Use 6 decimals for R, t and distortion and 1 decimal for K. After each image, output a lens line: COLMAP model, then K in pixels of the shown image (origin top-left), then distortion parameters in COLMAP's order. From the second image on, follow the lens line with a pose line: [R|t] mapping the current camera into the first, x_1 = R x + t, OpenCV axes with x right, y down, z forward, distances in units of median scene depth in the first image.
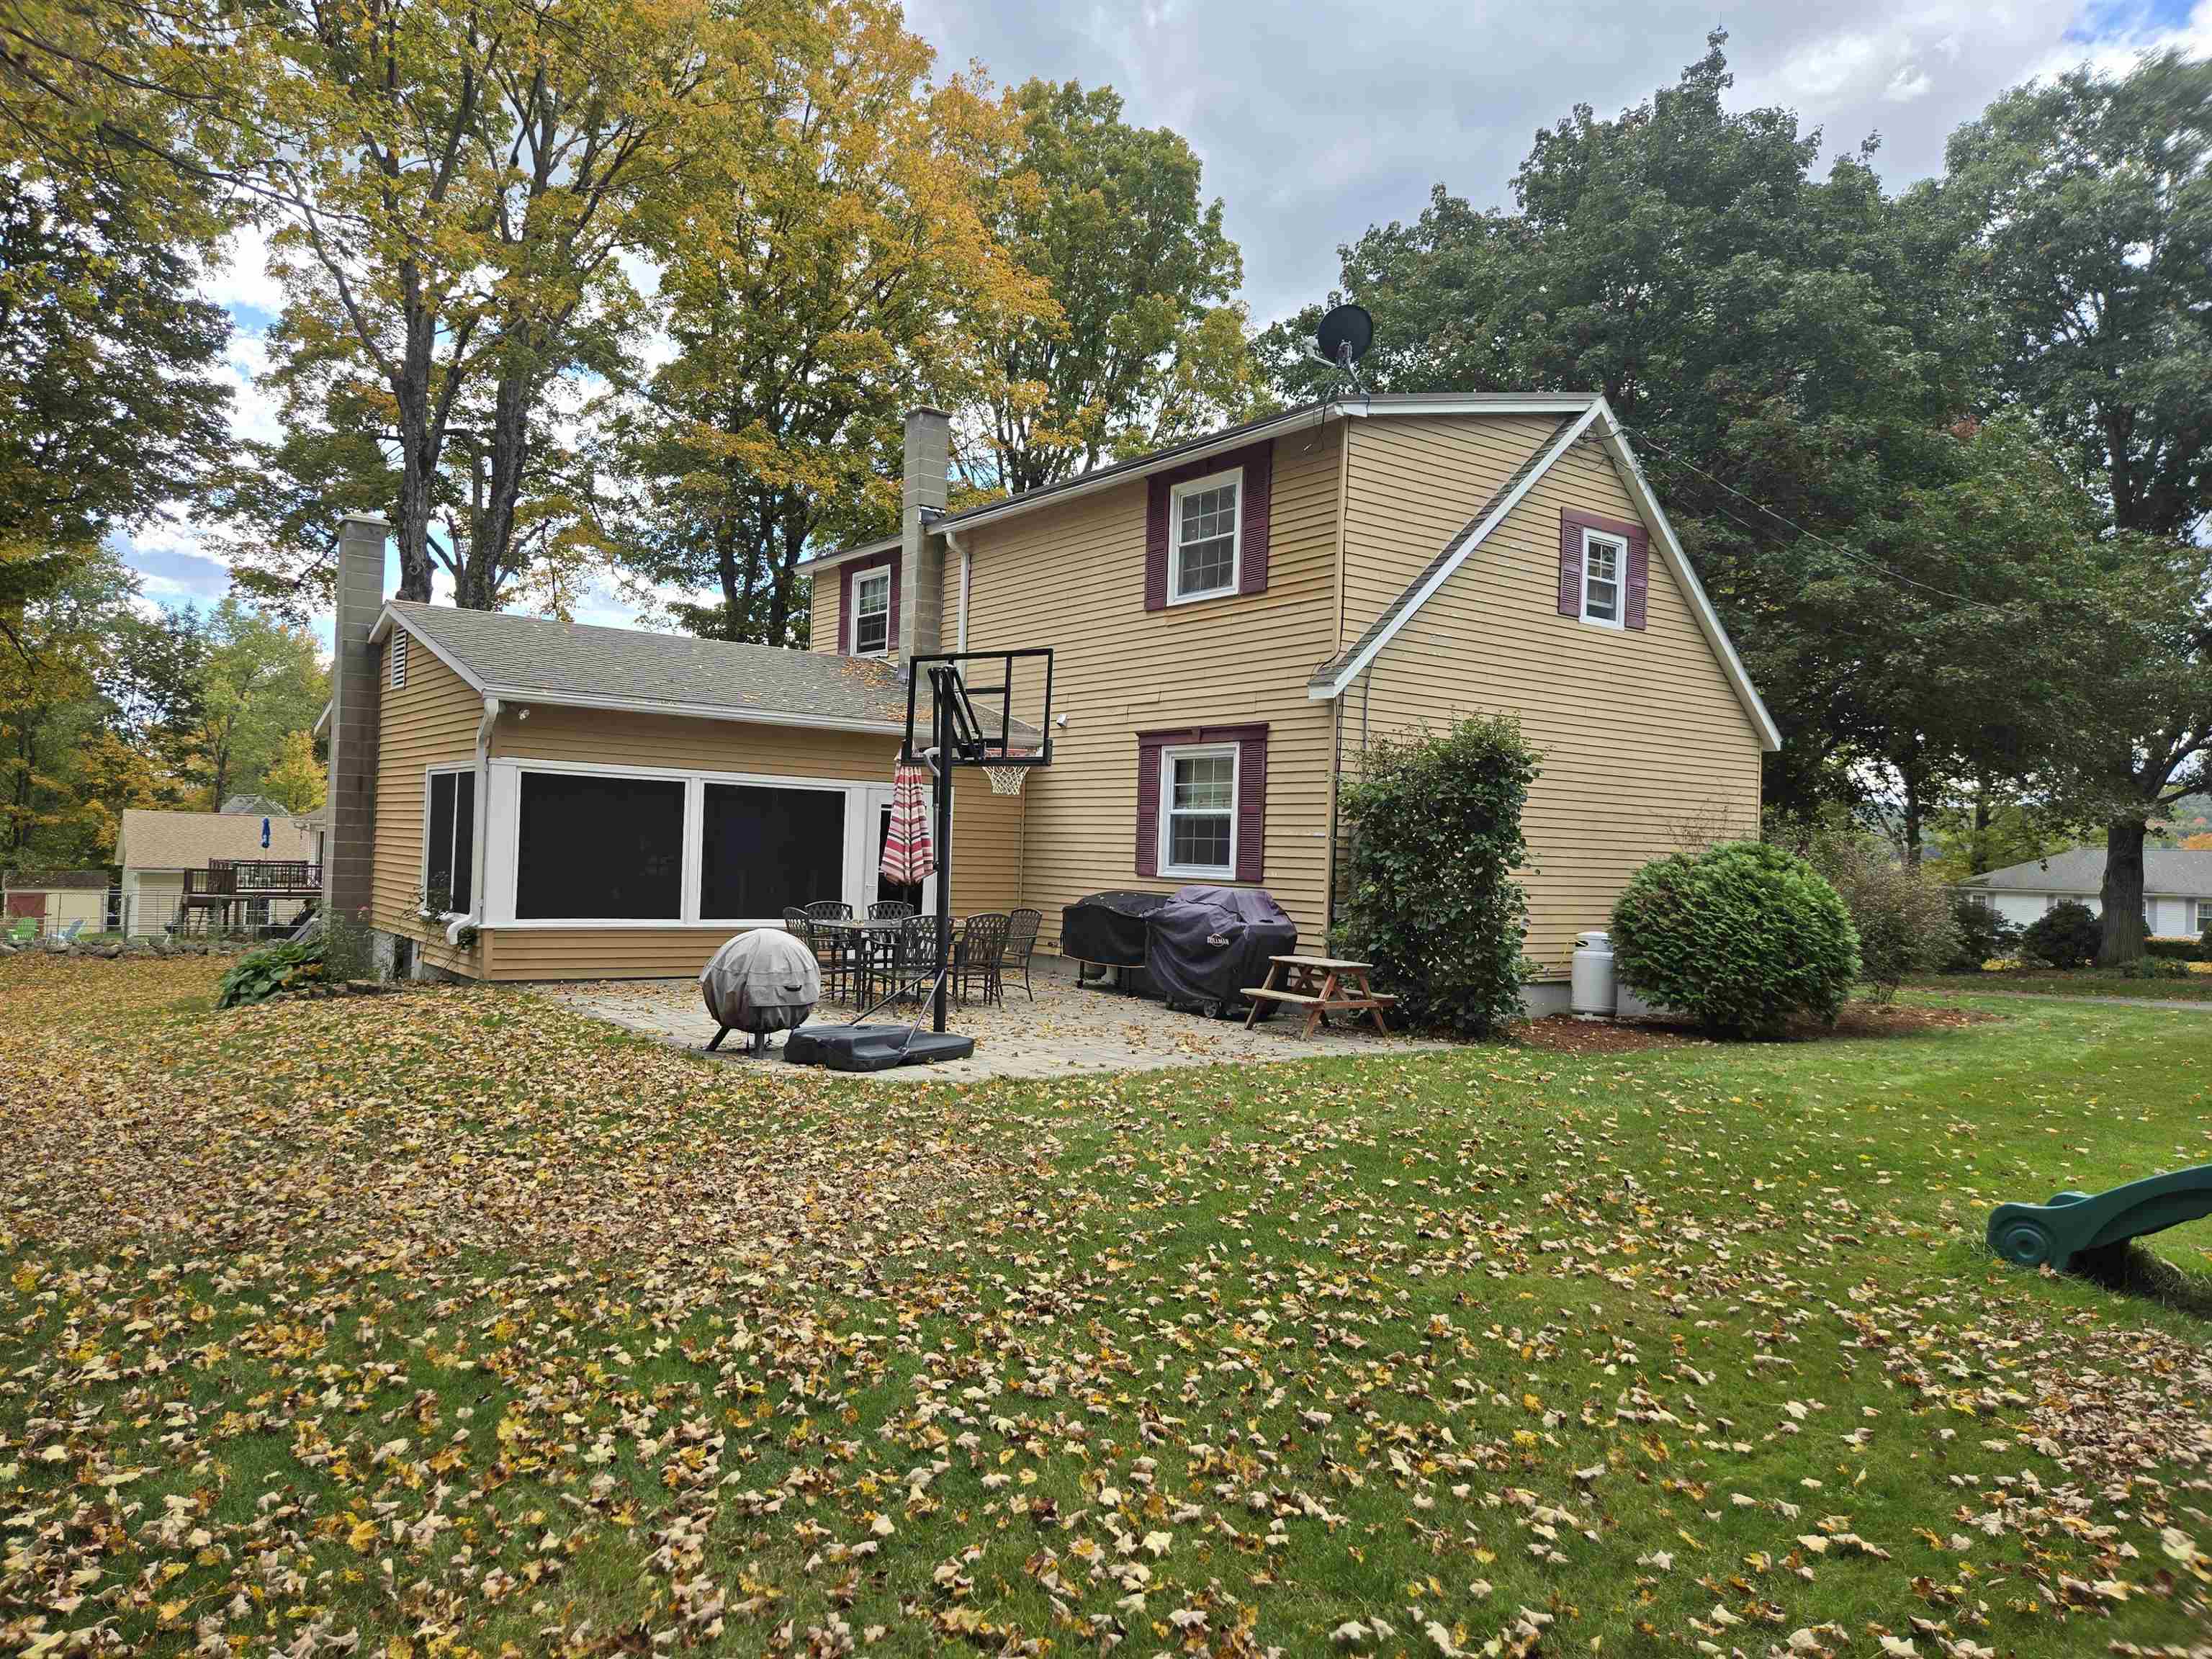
lens RADIAL K [[1488.4, 0, 1108.2], [0, 1488.4, 823.9], [0, 0, 1]] dist [0.062903, -0.035604]
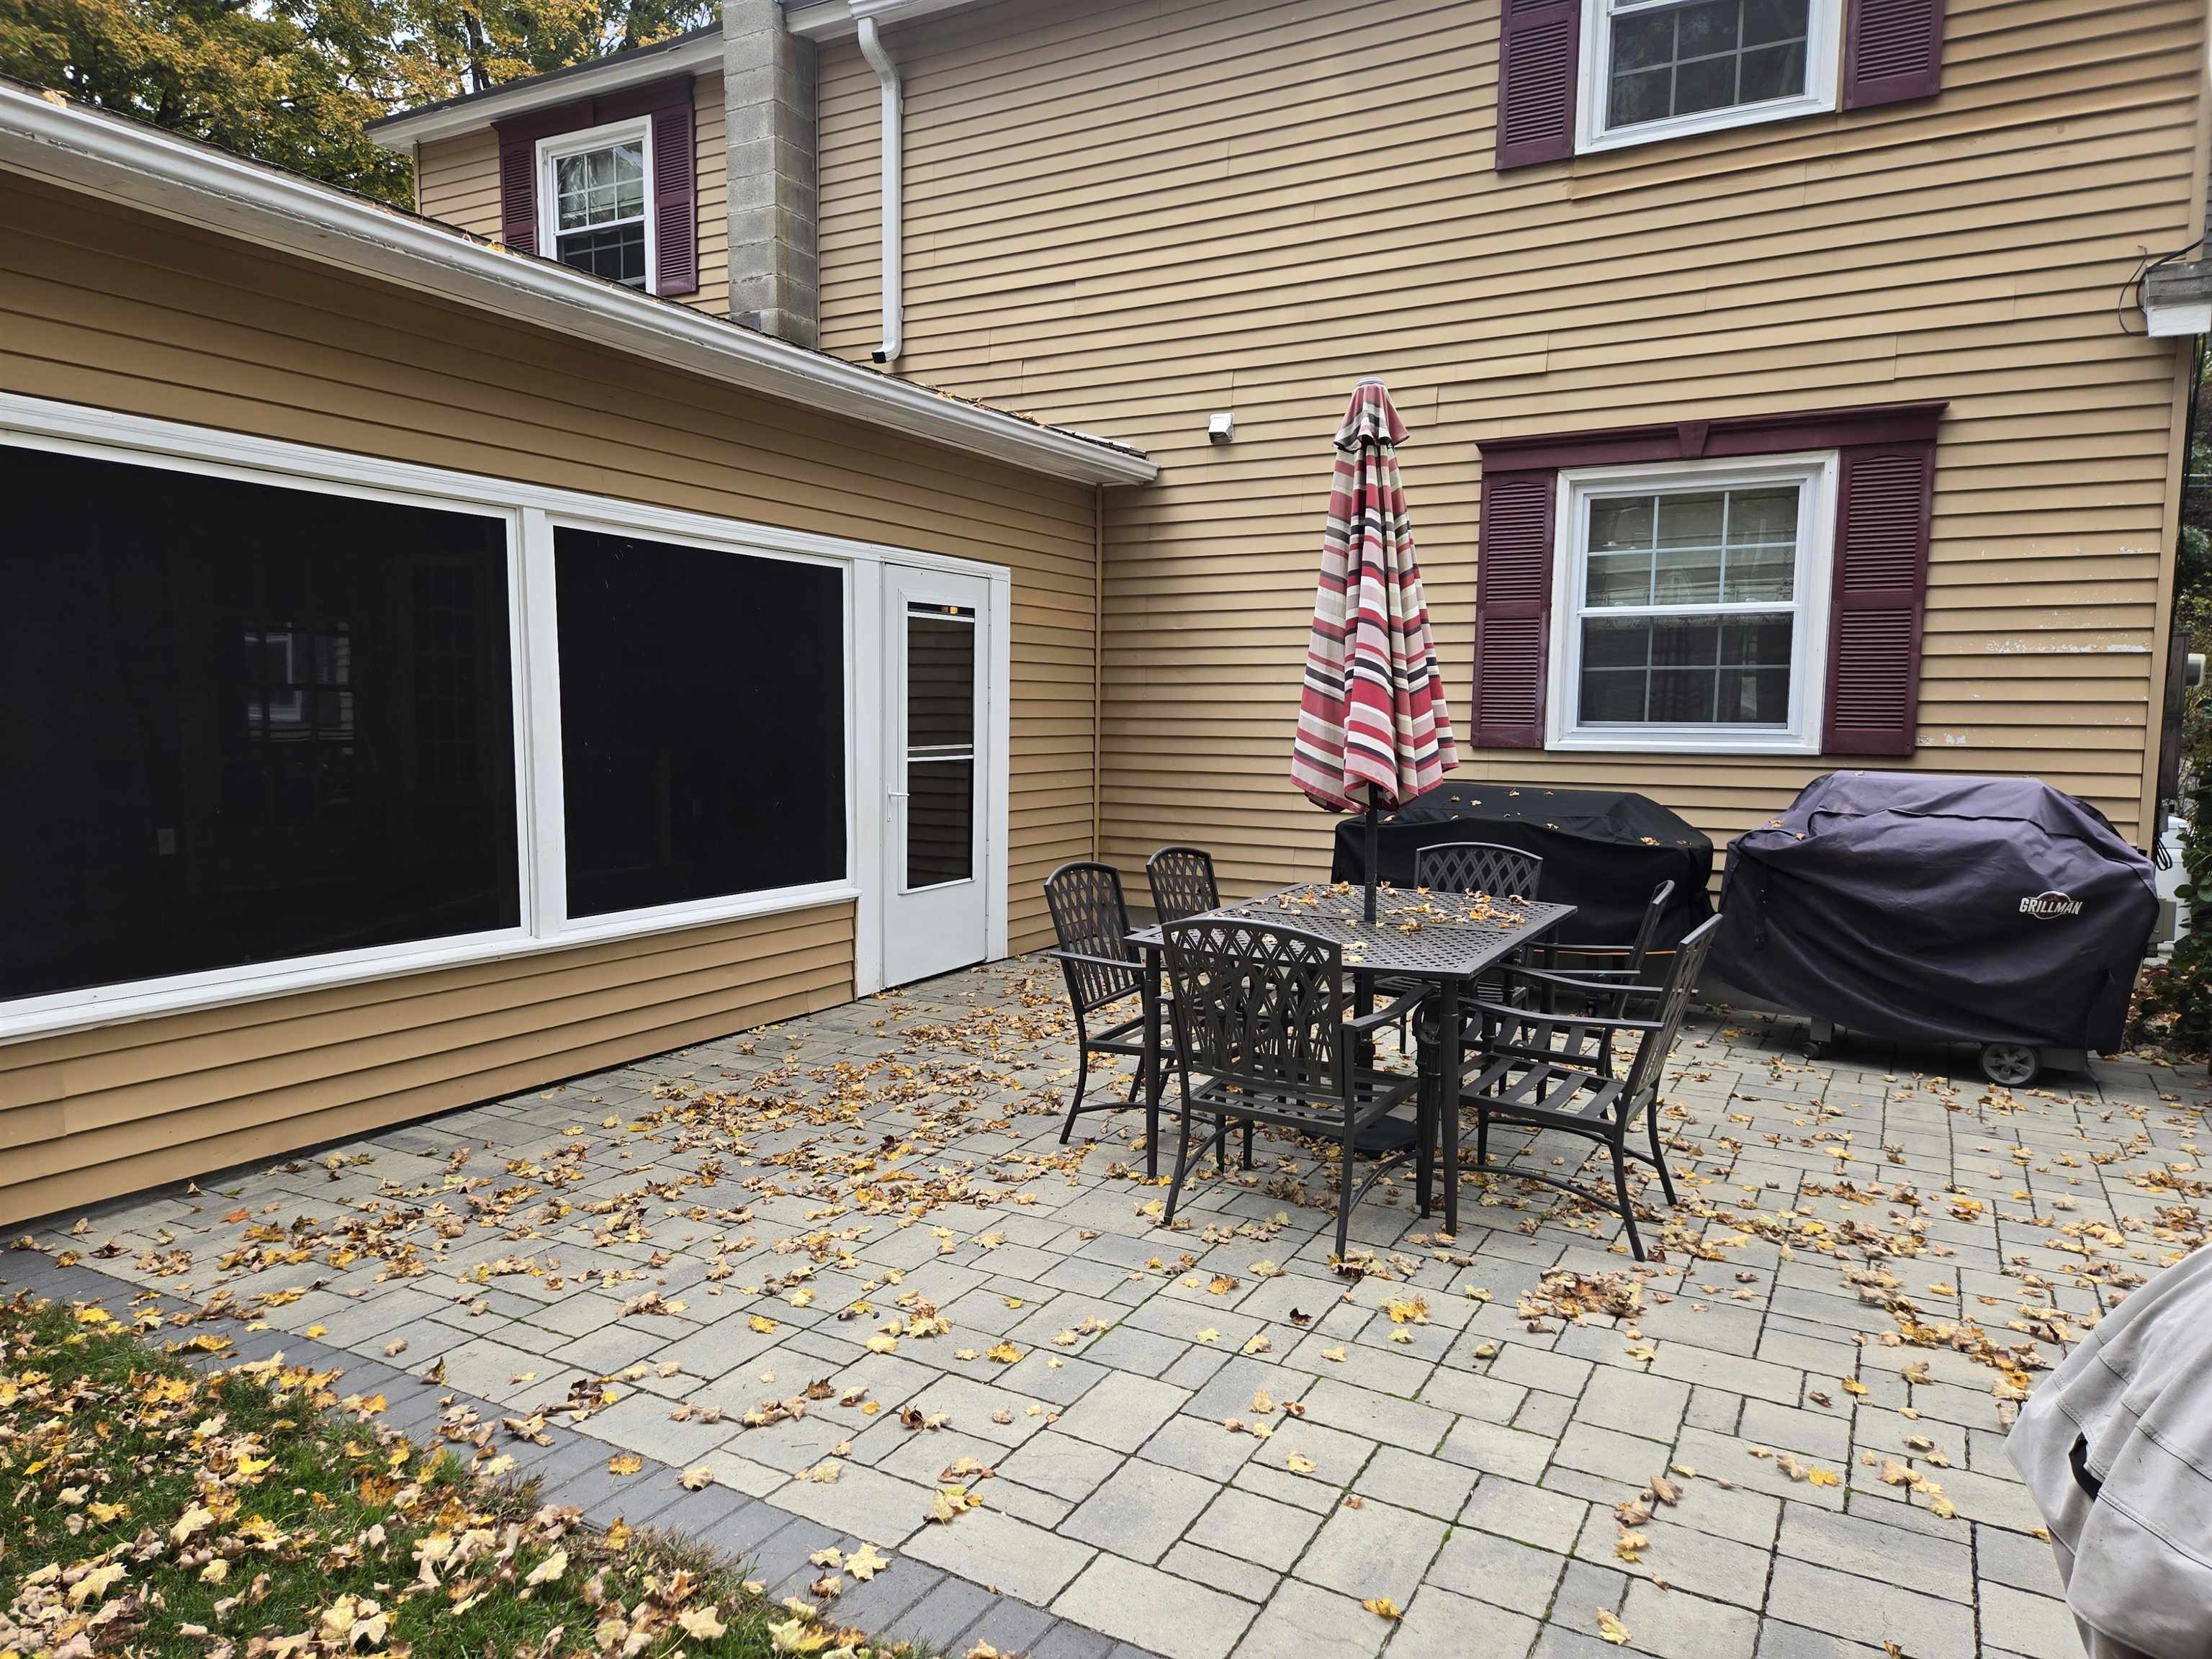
lens RADIAL K [[1488.4, 0, 1099.2], [0, 1488.4, 844.0], [0, 0, 1]] dist [0.062903, -0.035604]
pose [[0.917149, -0.060897, 0.393864, -0.291736], [0.013273, 0.992376, 0.122527, 0.004617], [-0.398323, -0.107147, 0.910966, 0.618142]]
